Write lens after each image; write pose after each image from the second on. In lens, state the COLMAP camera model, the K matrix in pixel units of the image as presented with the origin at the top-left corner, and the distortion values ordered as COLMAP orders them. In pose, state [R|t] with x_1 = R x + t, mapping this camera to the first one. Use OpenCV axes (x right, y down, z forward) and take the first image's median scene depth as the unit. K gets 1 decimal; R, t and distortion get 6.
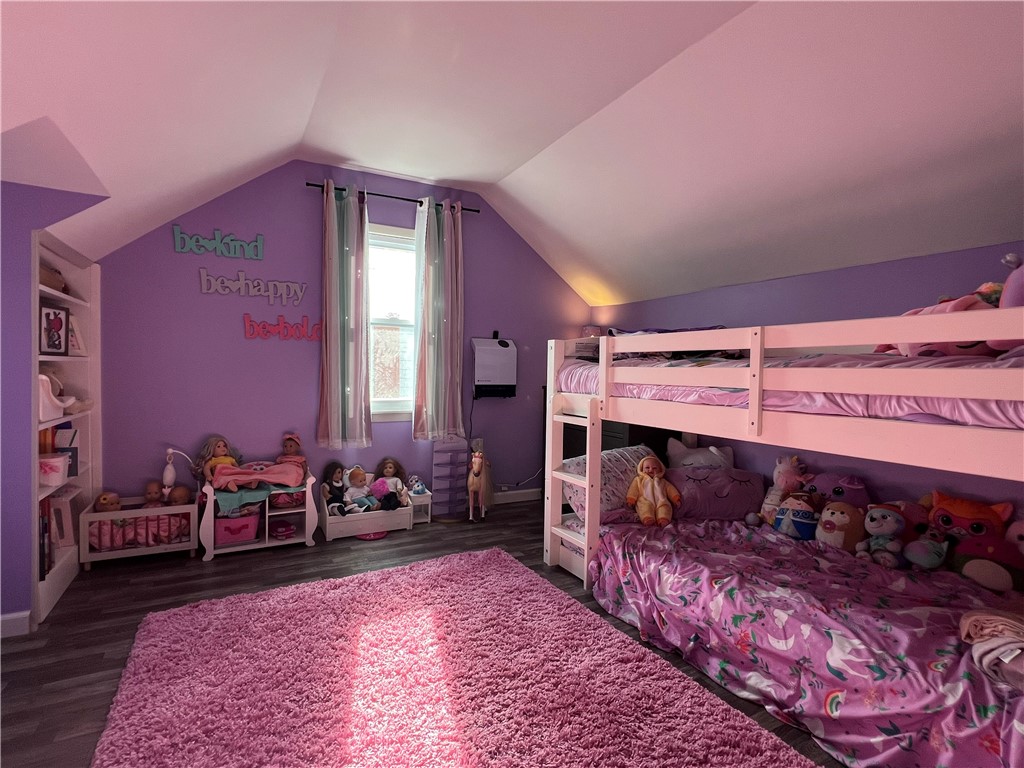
lens RADIAL K [[500.1, 0, 506.6], [0, 500.1, 385.1], [0, 0, 1]] dist [-0.004276, -0.000799]
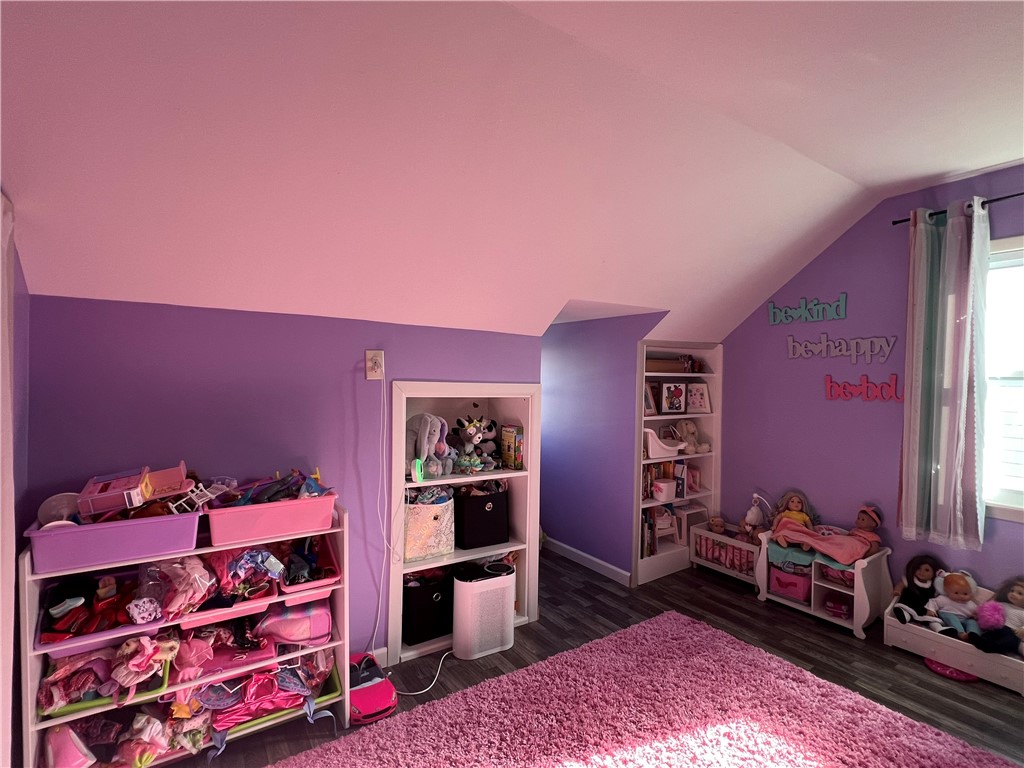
lens RADIAL K [[500.1, 0, 510.6], [0, 500.1, 383.2], [0, 0, 1]] dist [-0.004276, -0.000799]
pose [[0.099482, -0.003772, -0.995032, 0.436333], [-0.044778, 0.998963, -0.008264, -0.095578], [0.994031, 0.045378, 0.099210, 0.289148]]
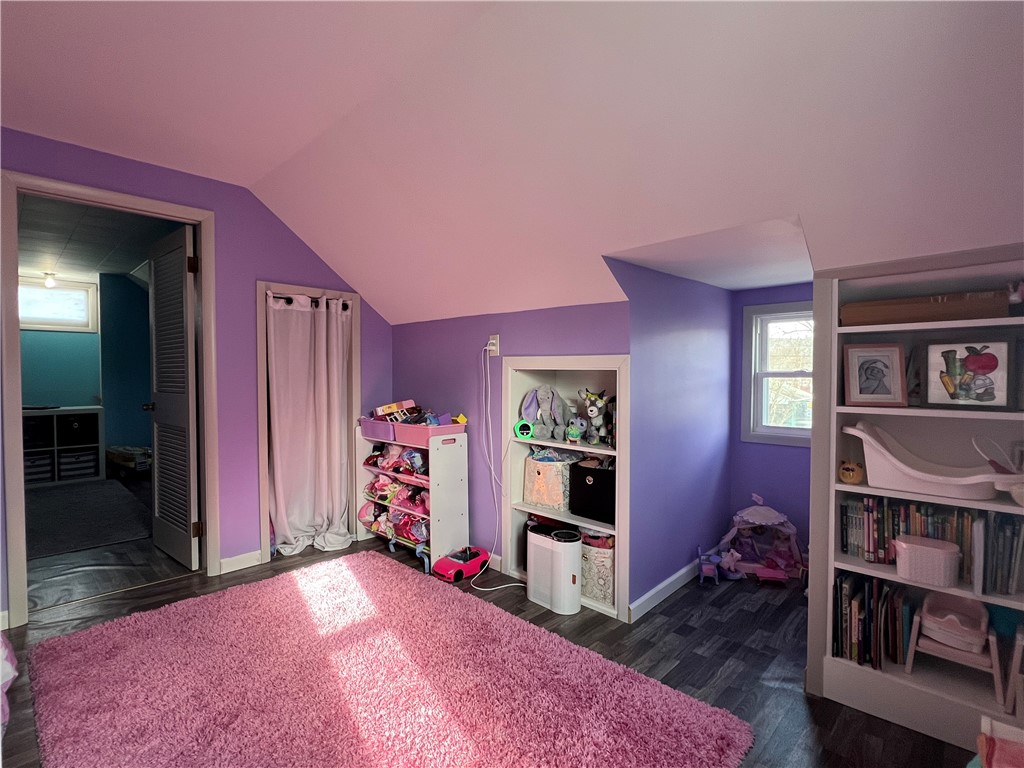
lens RADIAL K [[500.1, 0, 510.5], [0, 500.1, 380.2], [0, 0, 1]] dist [-0.004276, -0.000799]
pose [[-0.951178, -0.009836, -0.308486, -0.065005], [-0.023857, 0.998845, 0.041712, -0.092129], [0.307720, 0.047035, -0.950314, 1.184325]]
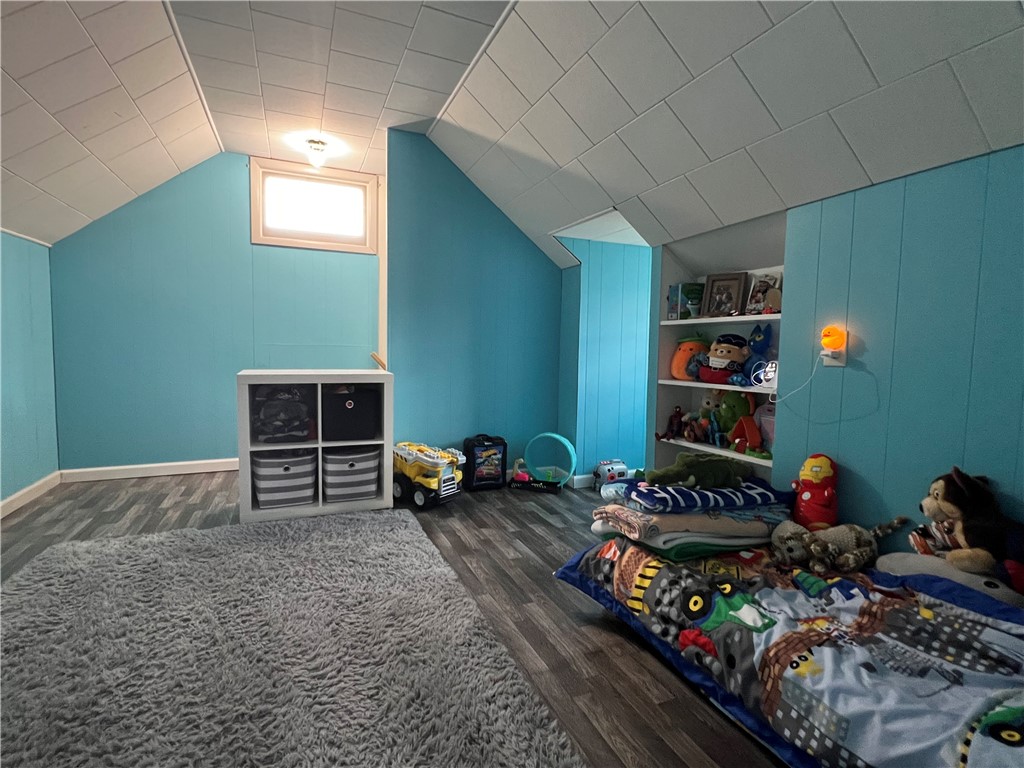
lens RADIAL K [[500.1, 0, 508.8], [0, 500.1, 384.7], [0, 0, 1]] dist [-0.004276, -0.000799]
pose [[-0.995396, -0.043059, 0.085627, 0.497849], [-0.034118, 0.994068, 0.103272, 0.038232], [-0.089566, 0.099875, -0.990961, -0.104650]]
